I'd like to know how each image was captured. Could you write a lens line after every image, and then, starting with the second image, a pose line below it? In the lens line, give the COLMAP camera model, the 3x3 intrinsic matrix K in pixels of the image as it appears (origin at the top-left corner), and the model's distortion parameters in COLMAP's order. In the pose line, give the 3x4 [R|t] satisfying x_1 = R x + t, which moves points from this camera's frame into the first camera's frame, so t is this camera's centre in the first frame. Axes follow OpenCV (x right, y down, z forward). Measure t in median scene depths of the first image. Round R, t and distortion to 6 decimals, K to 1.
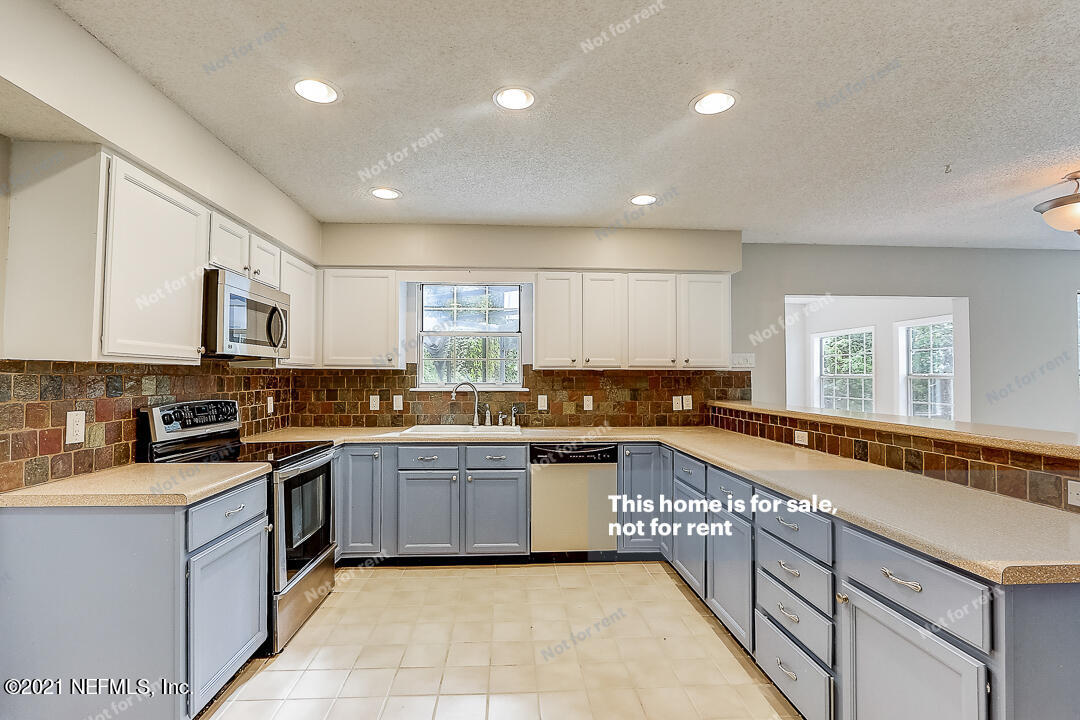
lens RADIAL K [[505.4, 0, 538.8], [0, 505.4, 366.5], [0, 0, 1]] dist [-0.007843, 0.001314]
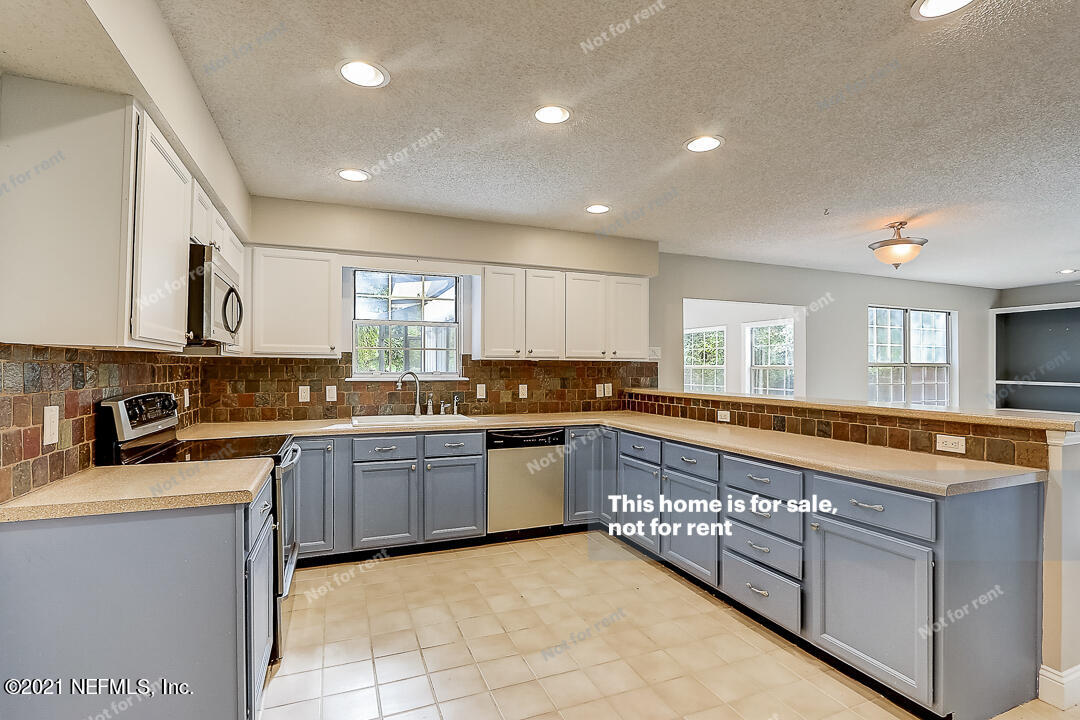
lens RADIAL K [[505.4, 0, 544.3], [0, 505.4, 365.5], [0, 0, 1]] dist [-0.007843, 0.001314]
pose [[0.947589, 0.003283, 0.319475, -0.265472], [-0.008638, 0.999845, 0.015349, 0.001269], [-0.319375, -0.017304, 0.947470, -0.032158]]
